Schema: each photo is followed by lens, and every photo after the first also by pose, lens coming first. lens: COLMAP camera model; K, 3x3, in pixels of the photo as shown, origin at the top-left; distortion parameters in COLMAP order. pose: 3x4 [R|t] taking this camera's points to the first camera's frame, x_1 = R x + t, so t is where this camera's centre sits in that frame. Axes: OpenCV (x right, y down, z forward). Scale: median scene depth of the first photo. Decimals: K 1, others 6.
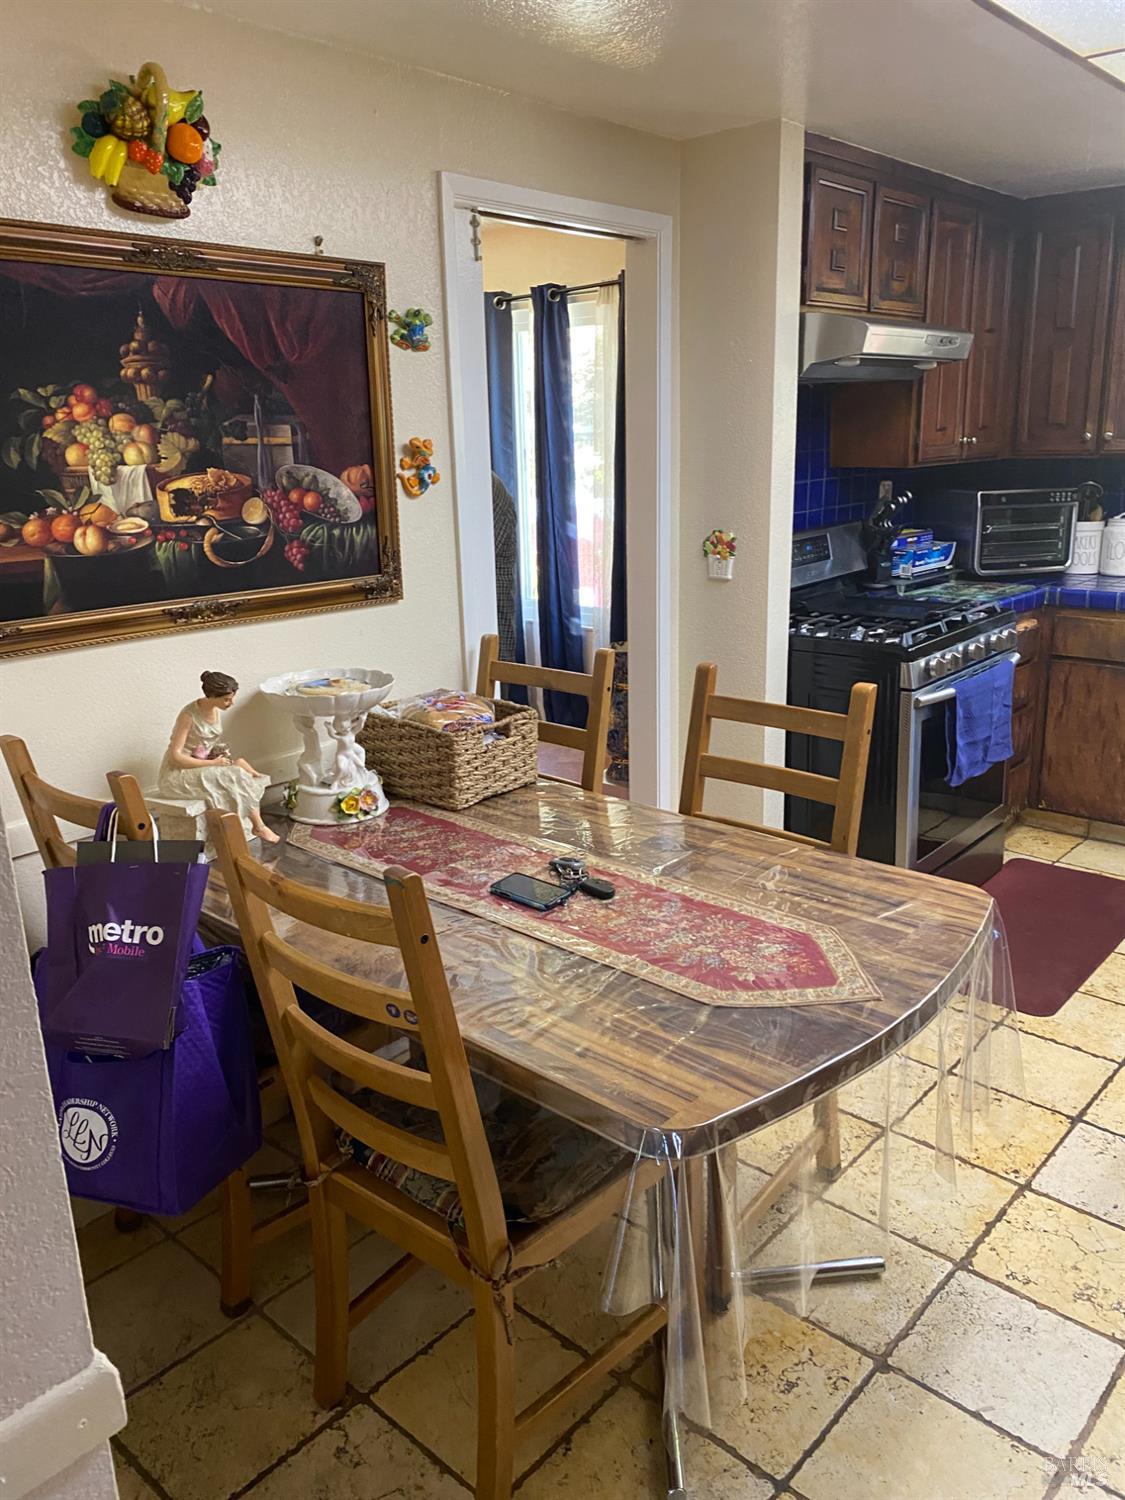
lens RADIAL K [[1132.9, 0, 563.4], [0, 1132.9, 750.2], [0, 0, 1]] dist [0.013128, -0.020165]
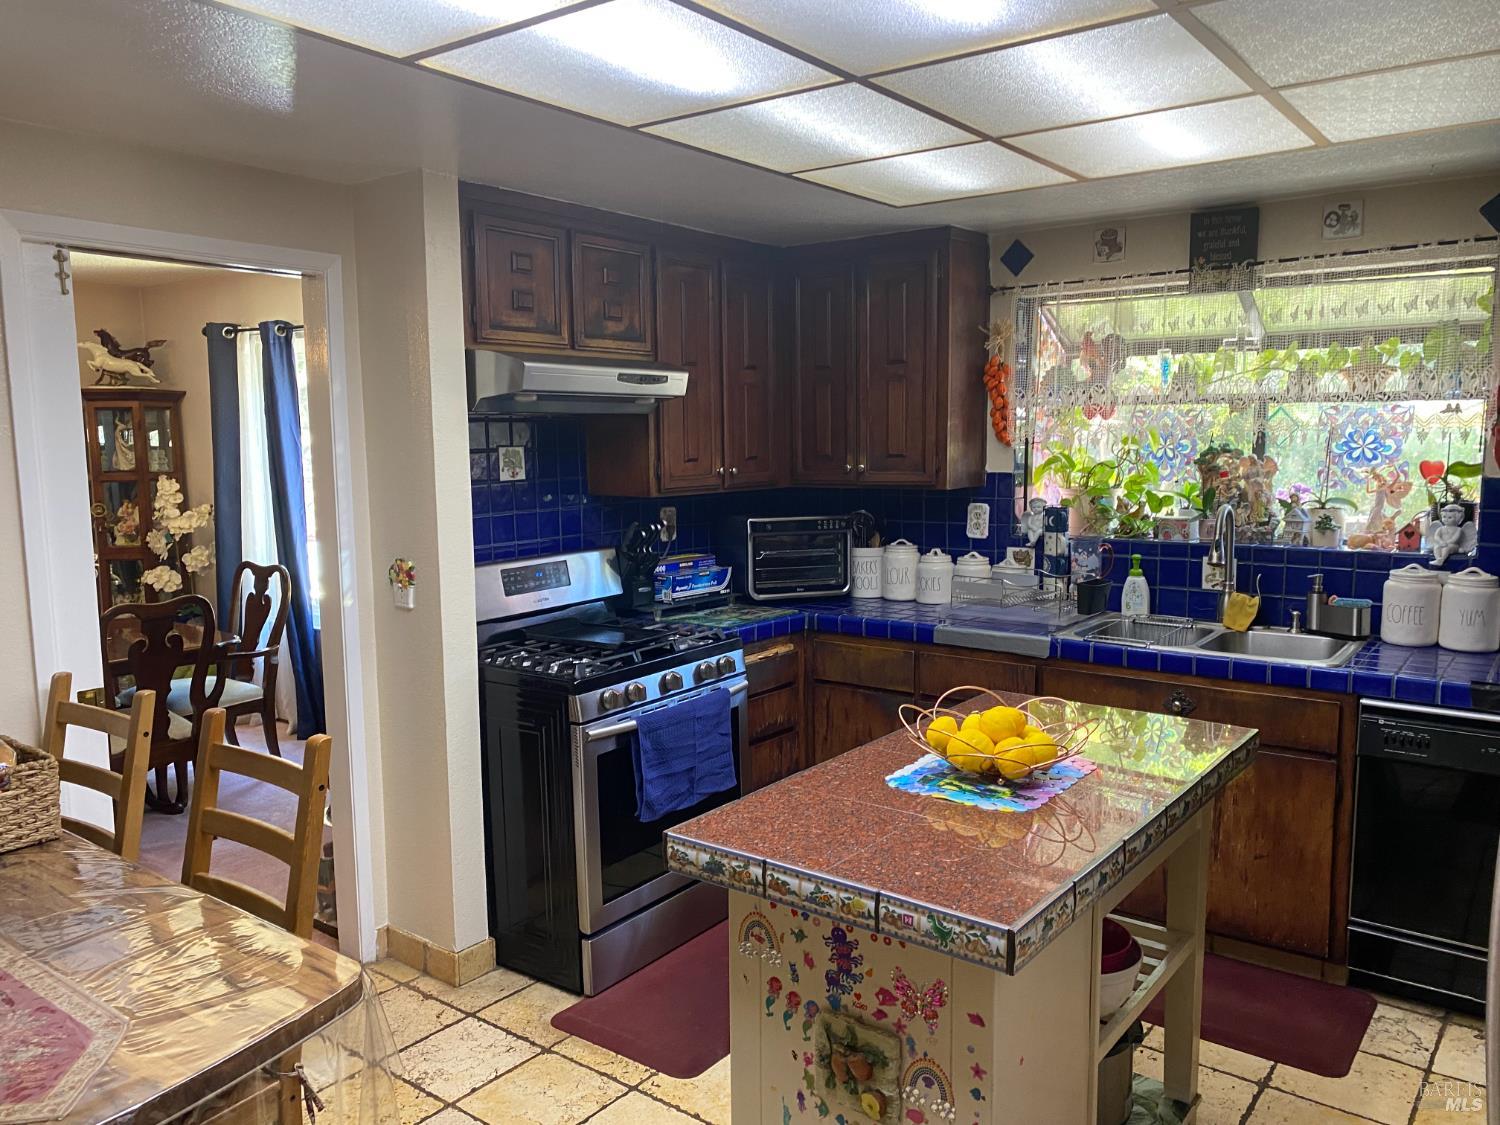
lens RADIAL K [[1132.9, 0, 773.9], [0, 1132.9, 588.7], [0, 0, 1]] dist [0.013128, -0.020165]
pose [[0.995226, 0.001221, 0.097594, 0.304807], [0.012998, 0.989356, -0.144932, -0.018789], [-0.096732, 0.145508, 0.984617, 0.005780]]
